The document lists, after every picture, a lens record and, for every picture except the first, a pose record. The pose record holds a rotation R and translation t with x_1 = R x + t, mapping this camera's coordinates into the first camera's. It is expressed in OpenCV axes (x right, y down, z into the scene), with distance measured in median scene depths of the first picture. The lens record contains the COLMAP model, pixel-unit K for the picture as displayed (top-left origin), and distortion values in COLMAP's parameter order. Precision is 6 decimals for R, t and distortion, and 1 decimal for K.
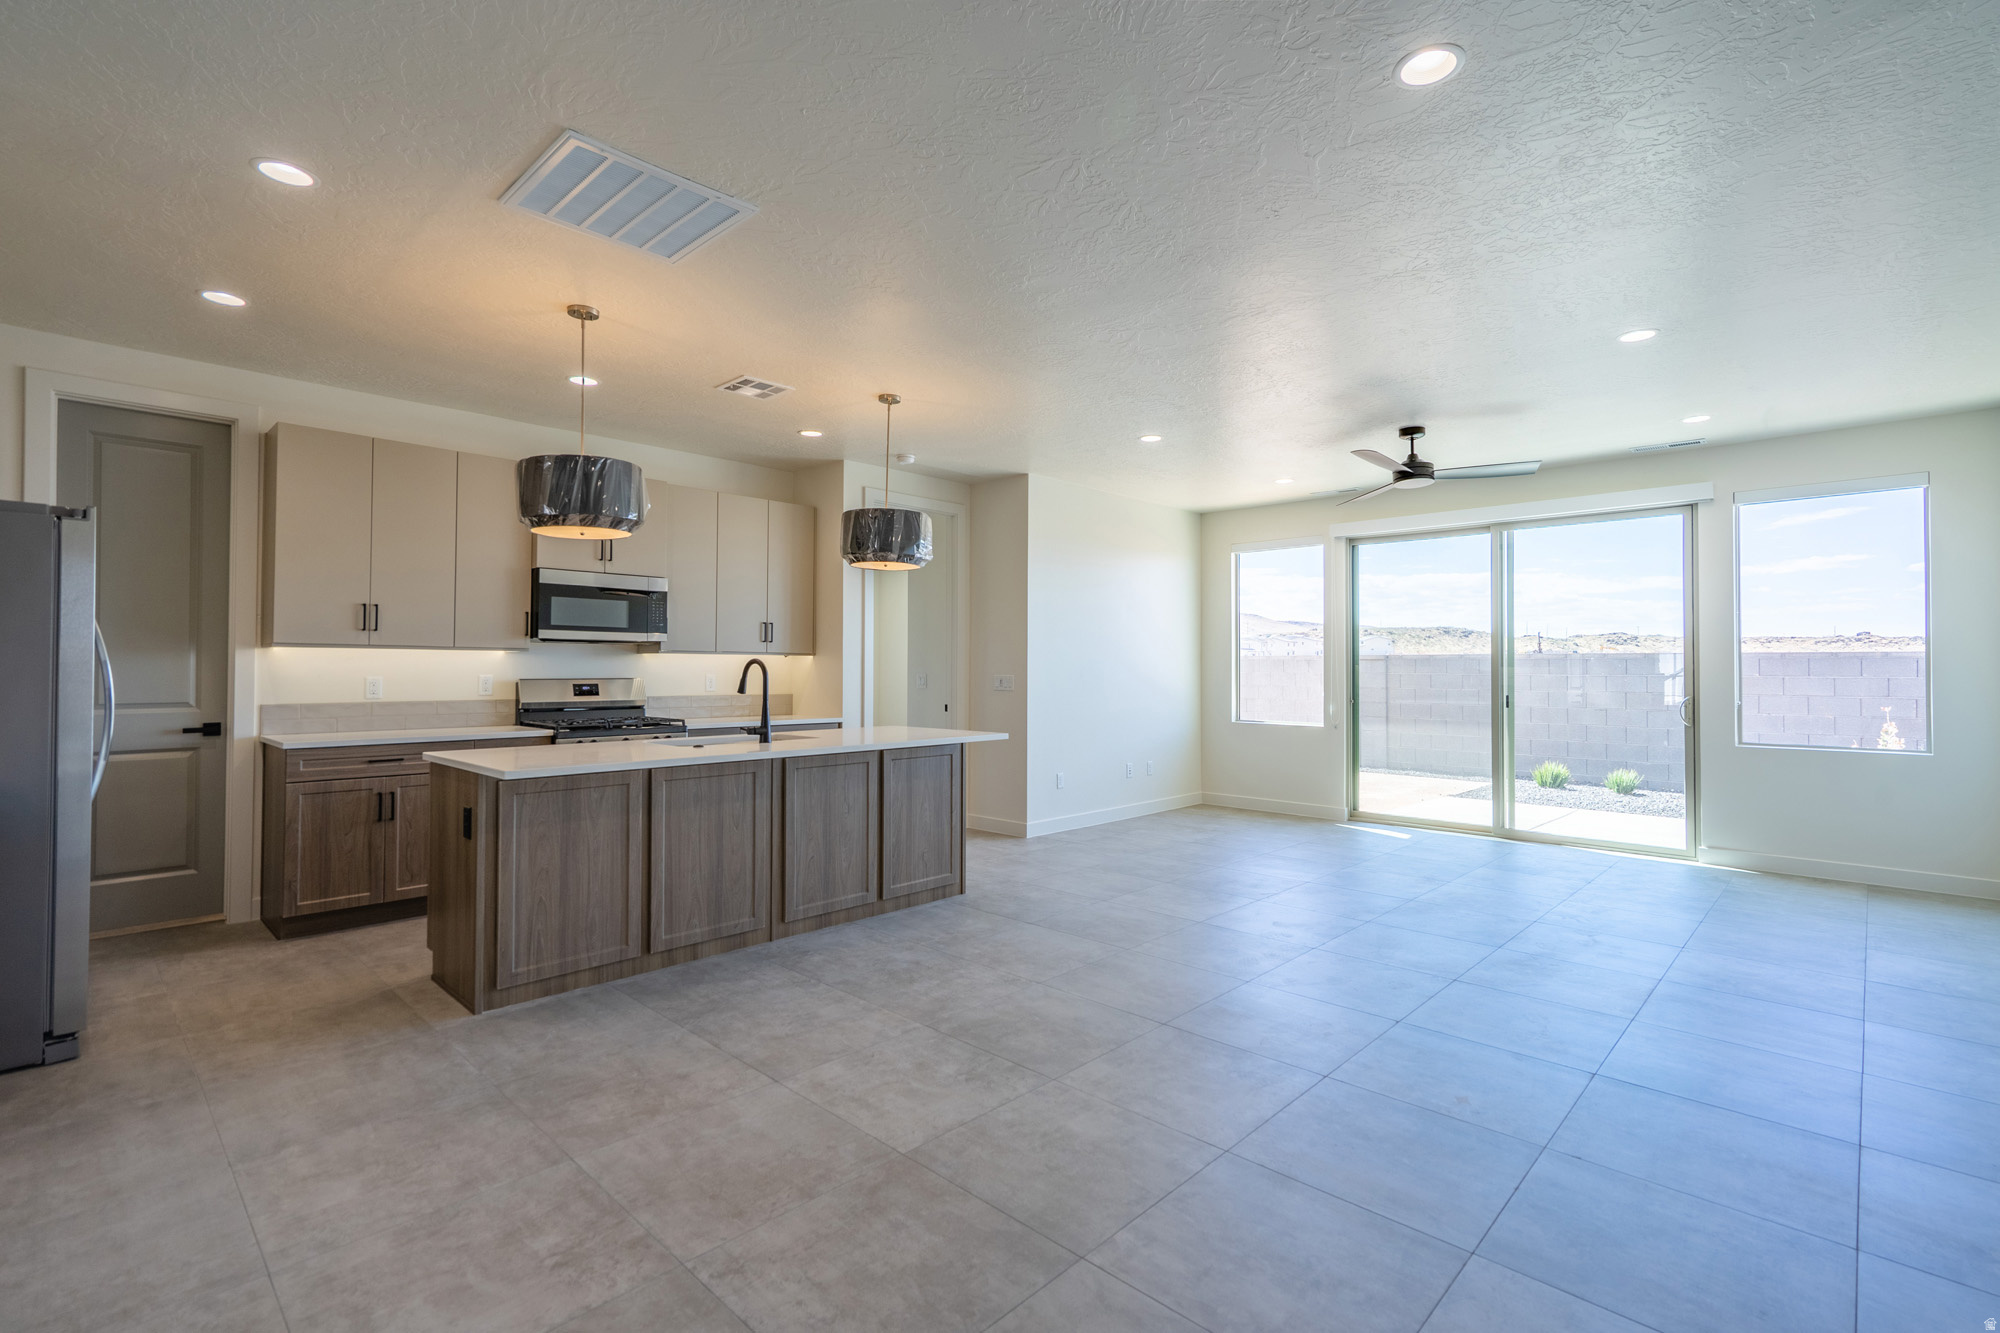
lens RADIAL K [[932.3, 0, 991.3], [0, 932.3, 658.2], [0, 0, 1]] dist [0.000345, 0.000824]
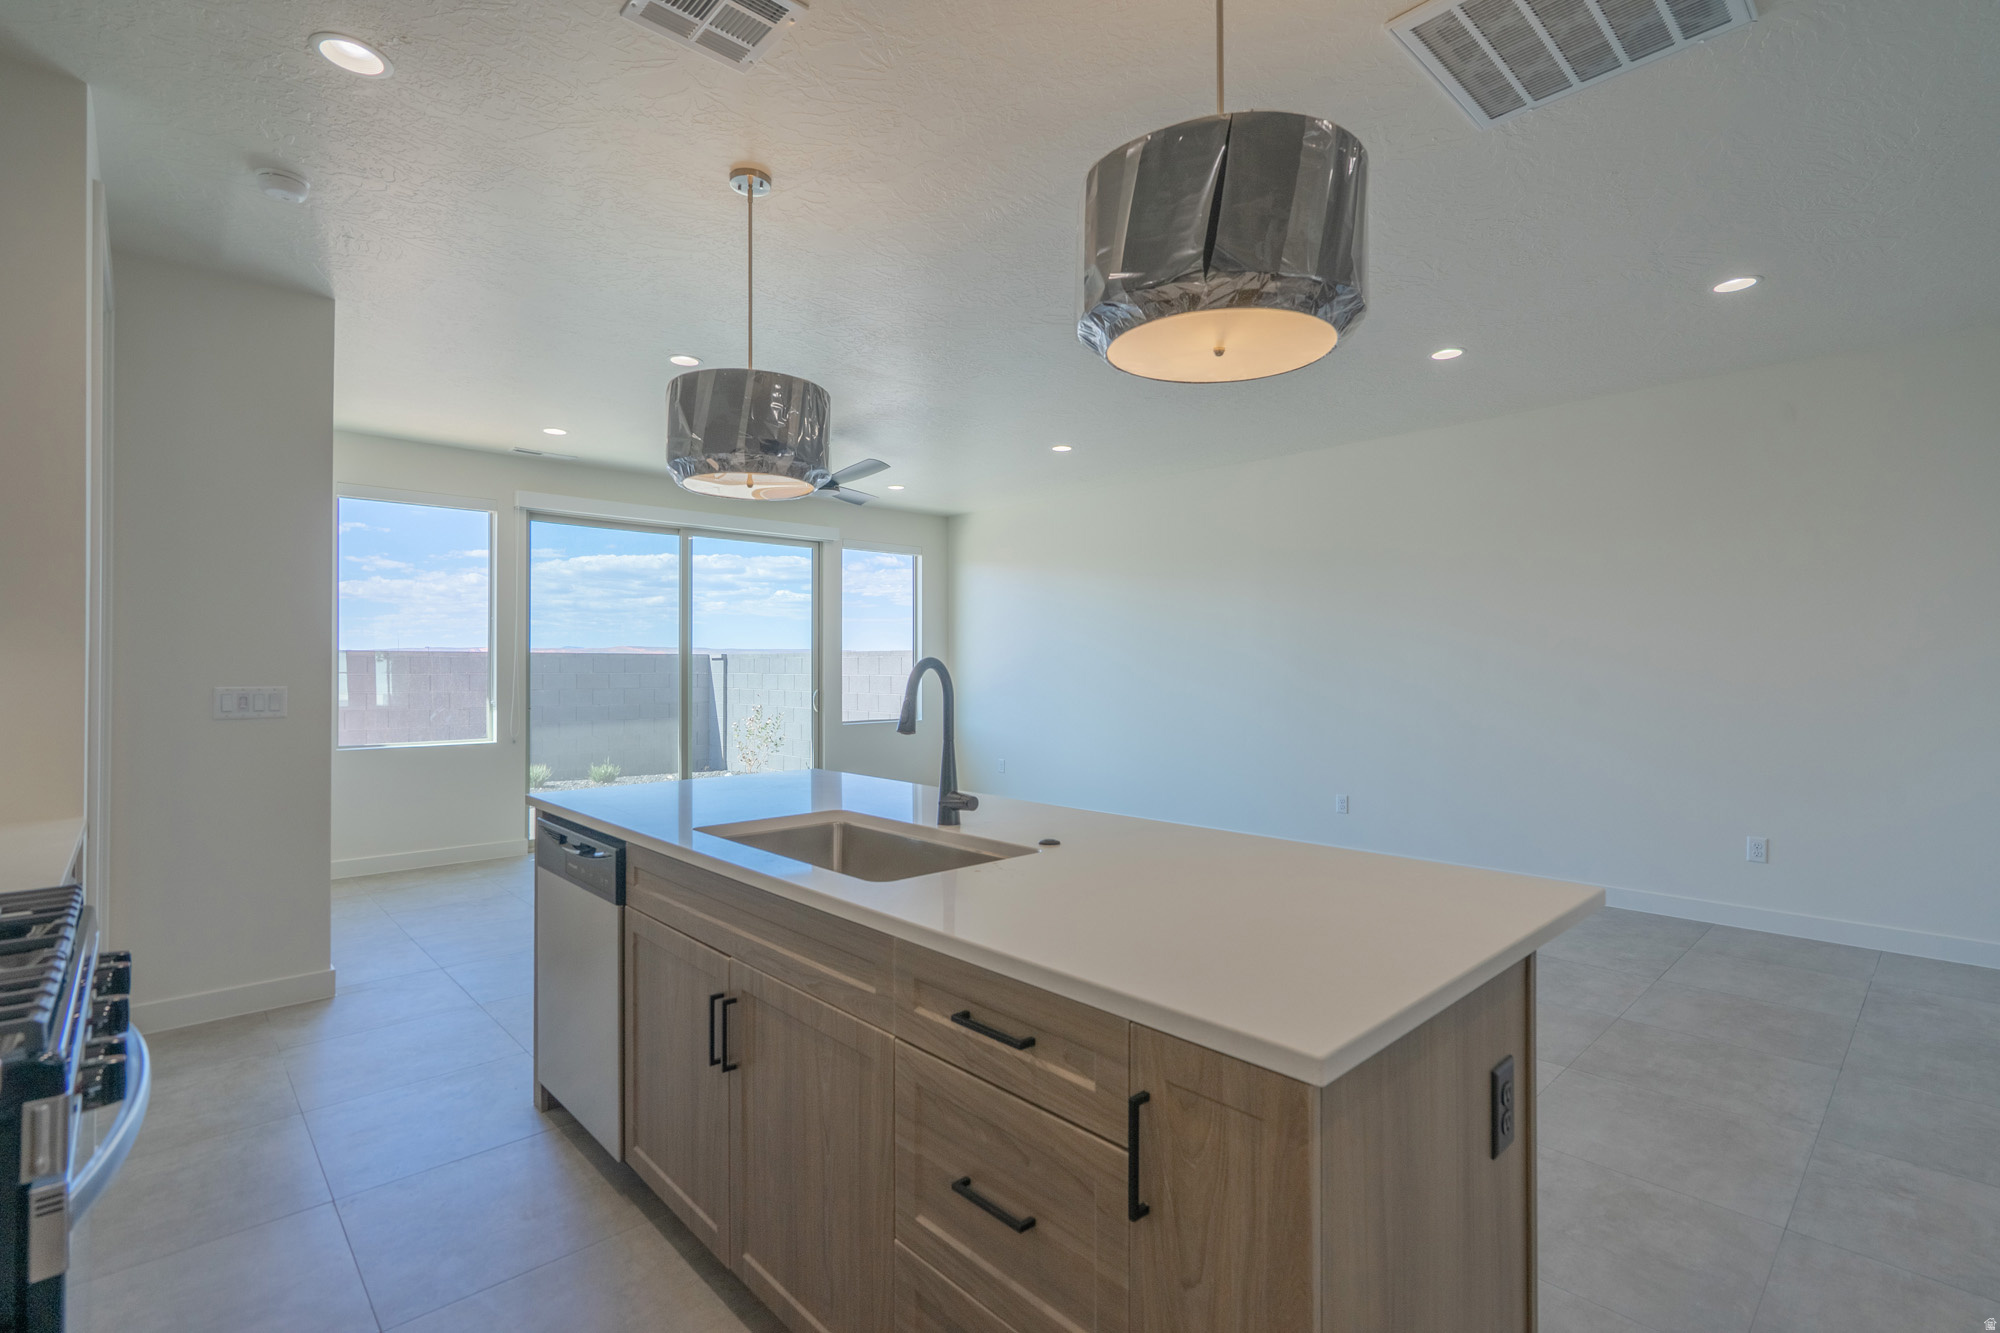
lens RADIAL K [[935.1, 0, 1016.8], [0, 935.1, 658.3], [0, 0, 1]] dist [-0.000950, -0.000021]
pose [[0.017248, 0.006349, 0.999831, -0.729798], [-0.011361, 0.999917, -0.006153, 0.003114], [-0.999787, -0.011253, 0.017318, 0.926729]]
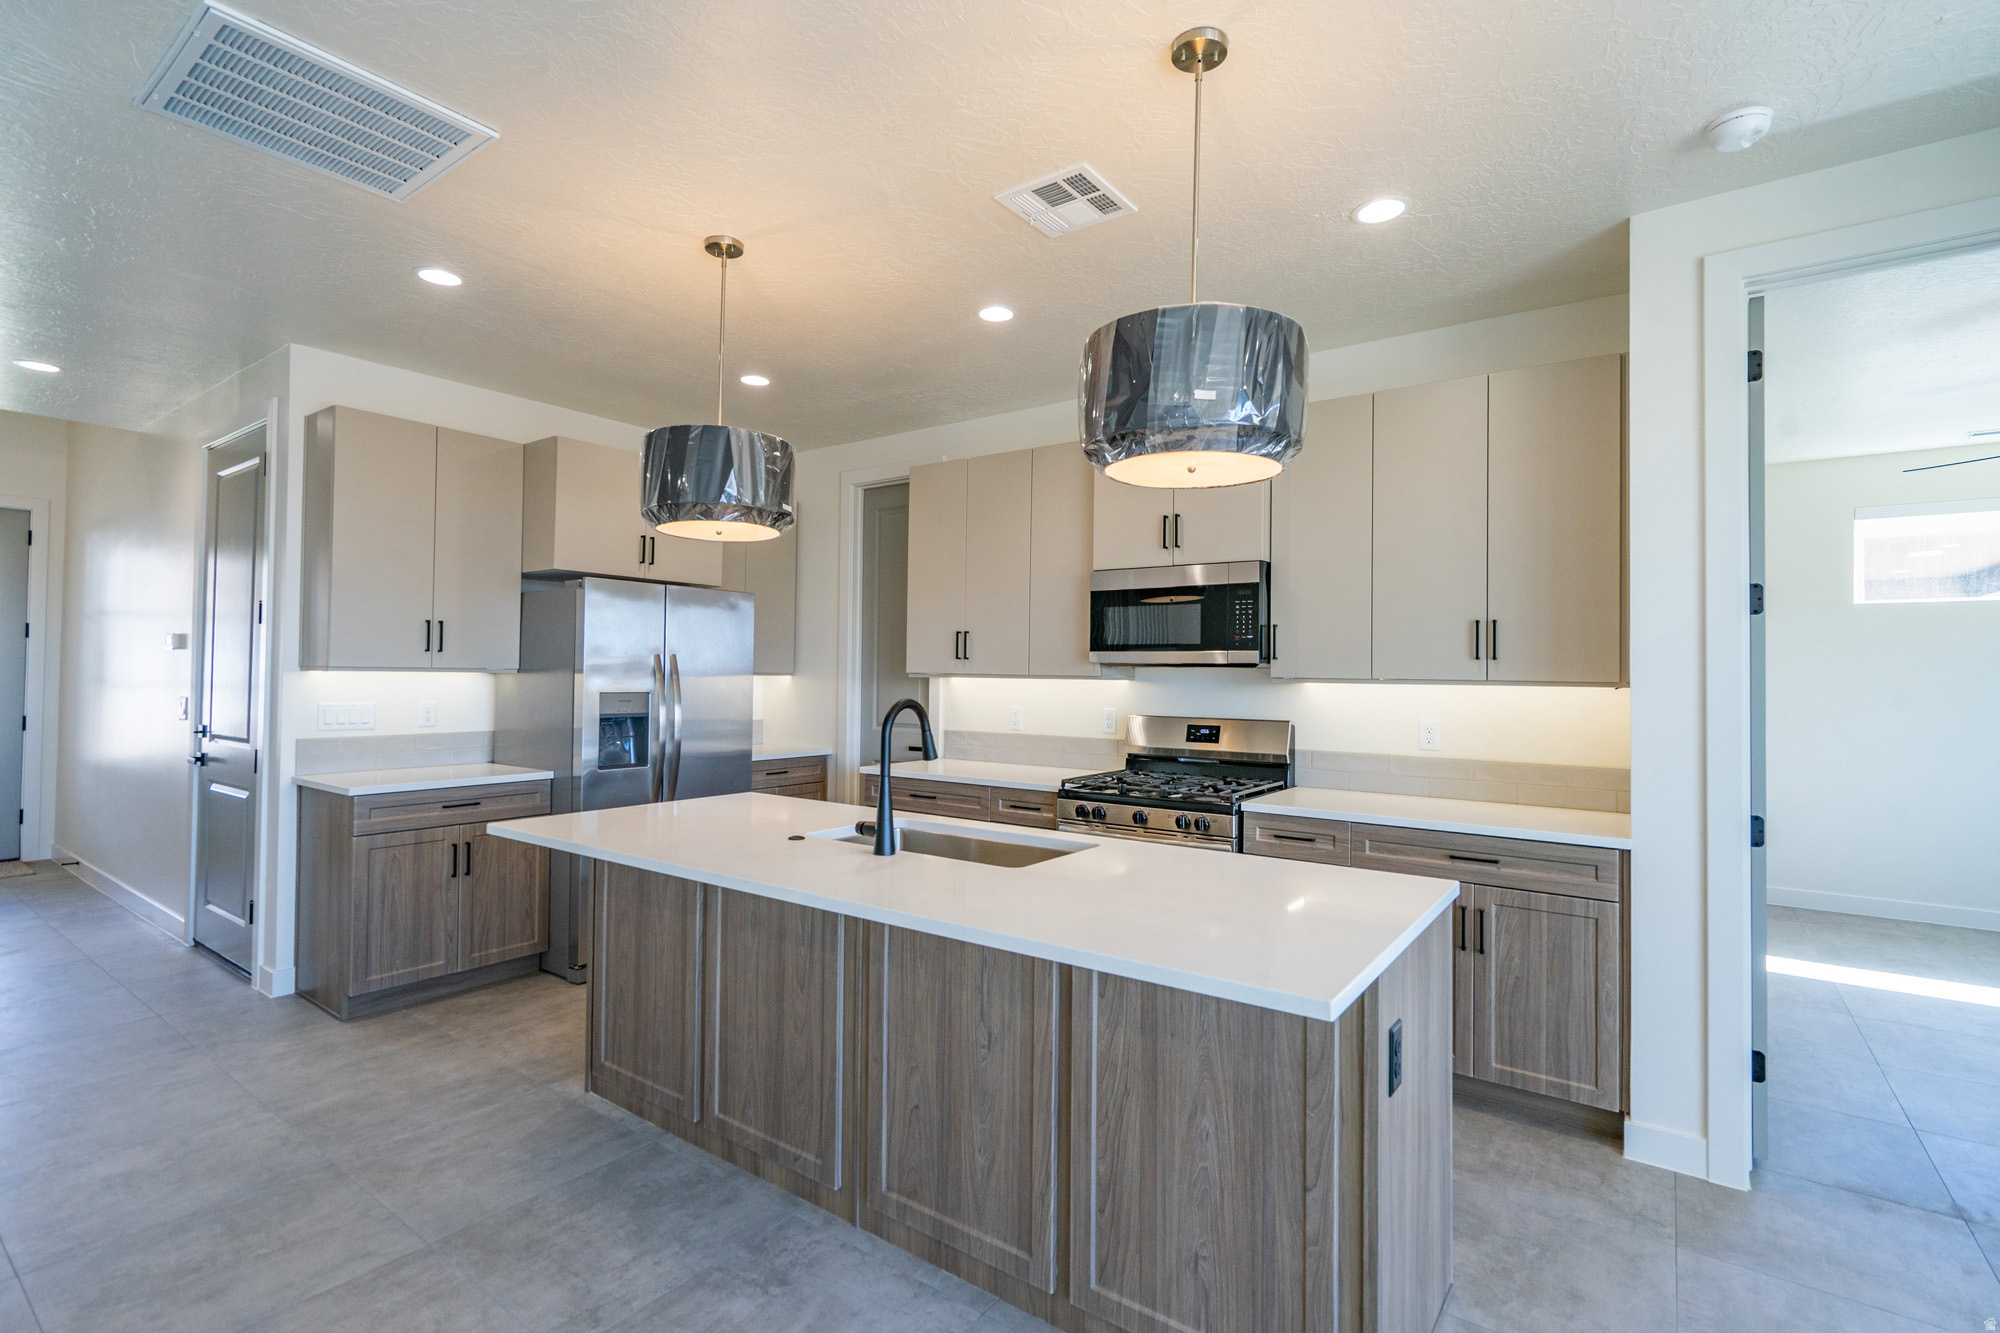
lens RADIAL K [[901.7, 0, 961.8], [0, 901.7, 663.7], [0, 0, 1]] dist [-0.001271, 0.000079]
pose [[0.146313, -0.014963, -0.989125, 0.275023], [0.002347, 0.999888, -0.014778, -0.012061], [0.989236, -0.000160, 0.146332, 0.923886]]
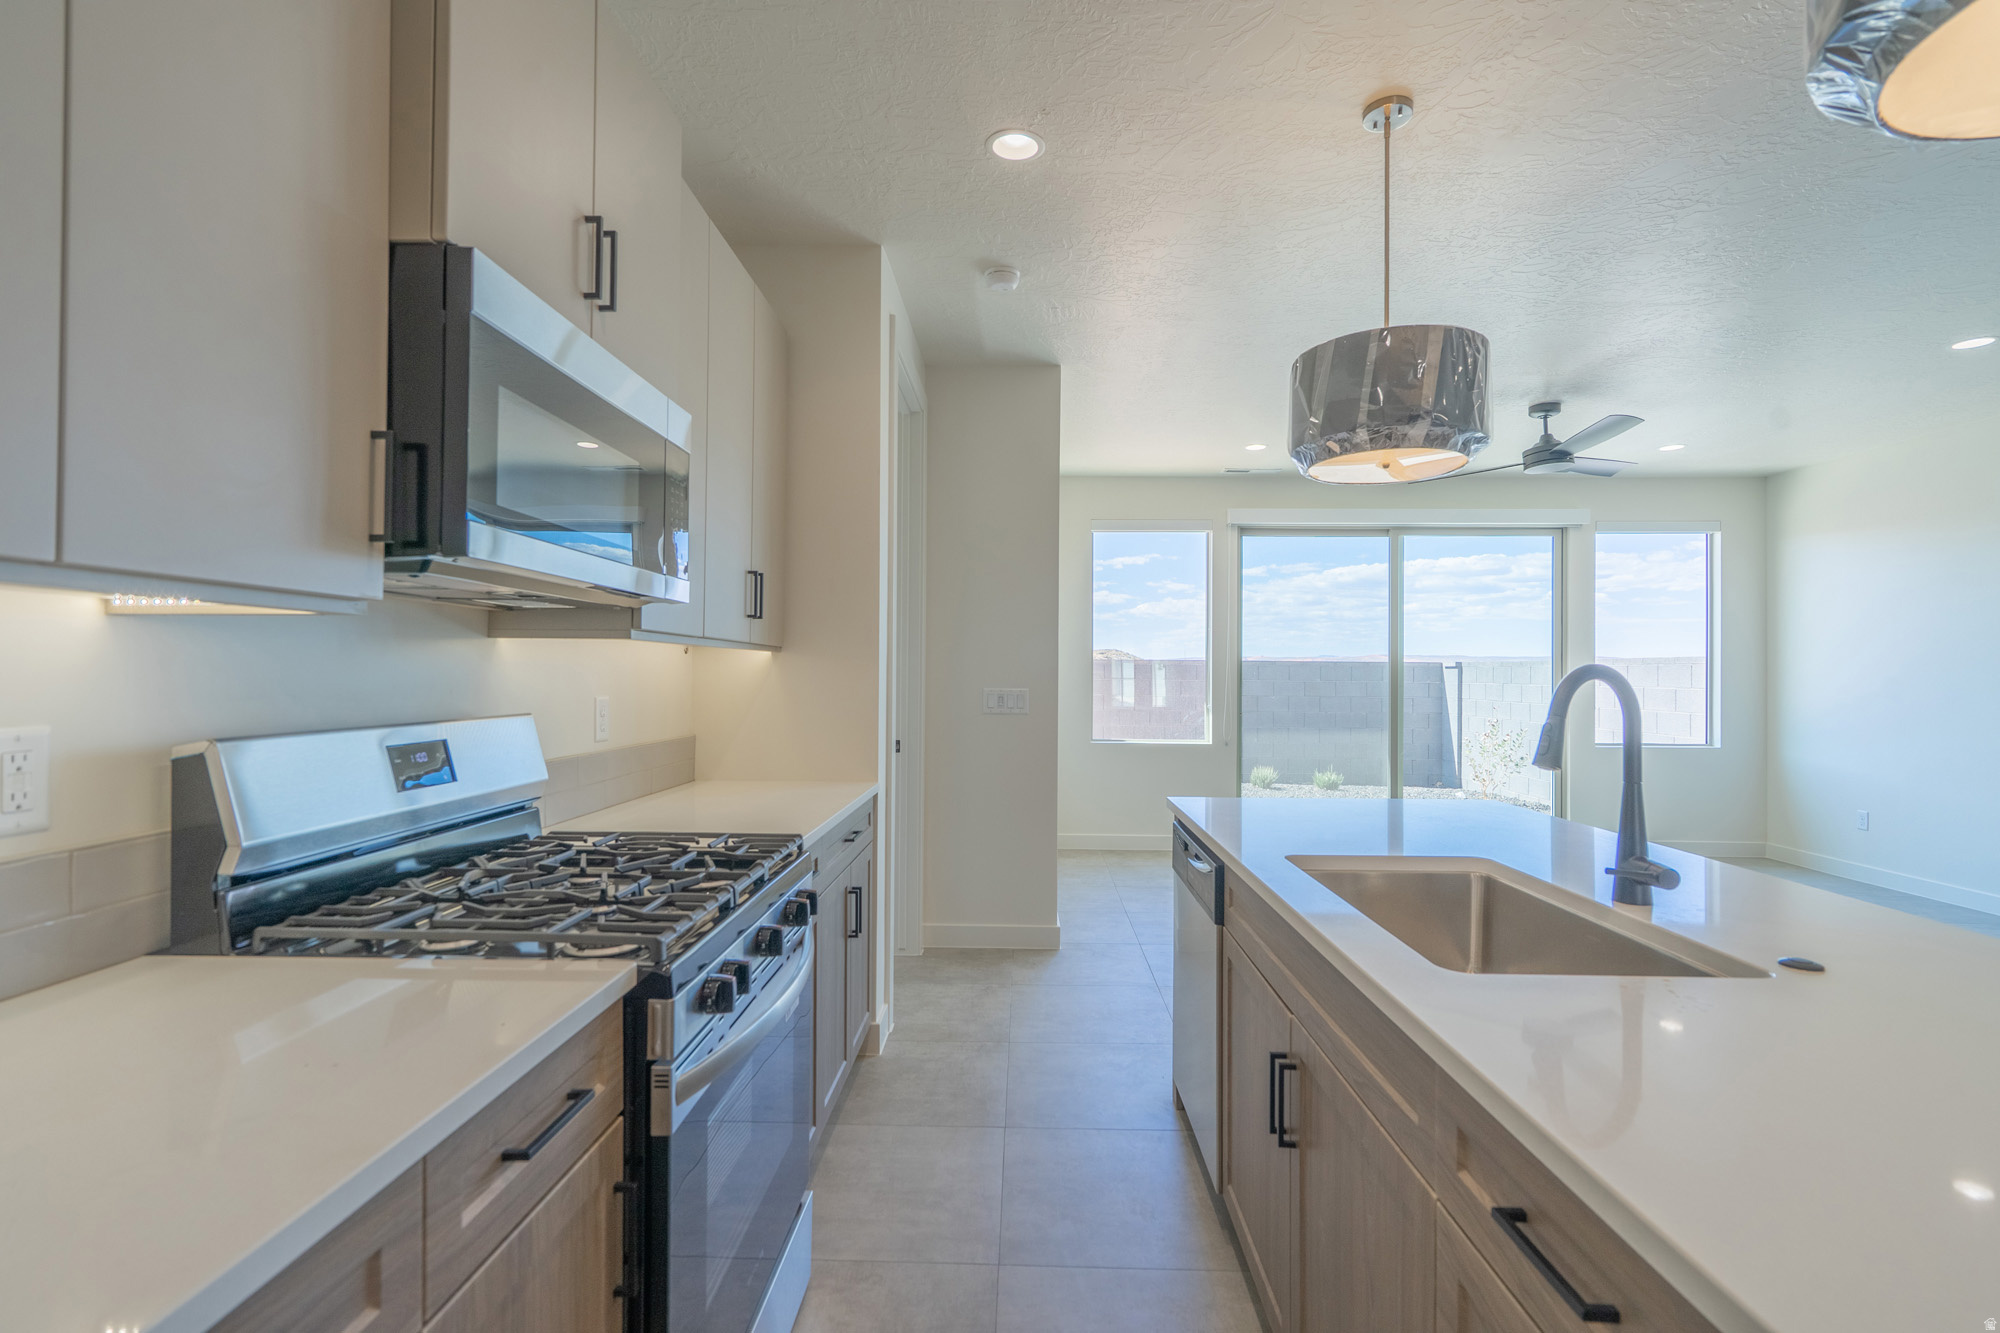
lens RADIAL K [[928.0, 0, 989.2], [0, 928.0, 666.2], [0, 0, 1]] dist [0.000368, 0.000655]
pose [[0.727330, 0.007146, 0.686250, -0.643510], [-0.013332, 0.999904, 0.003719, 0.002638], [-0.686158, -0.011854, 0.727356, 0.884061]]
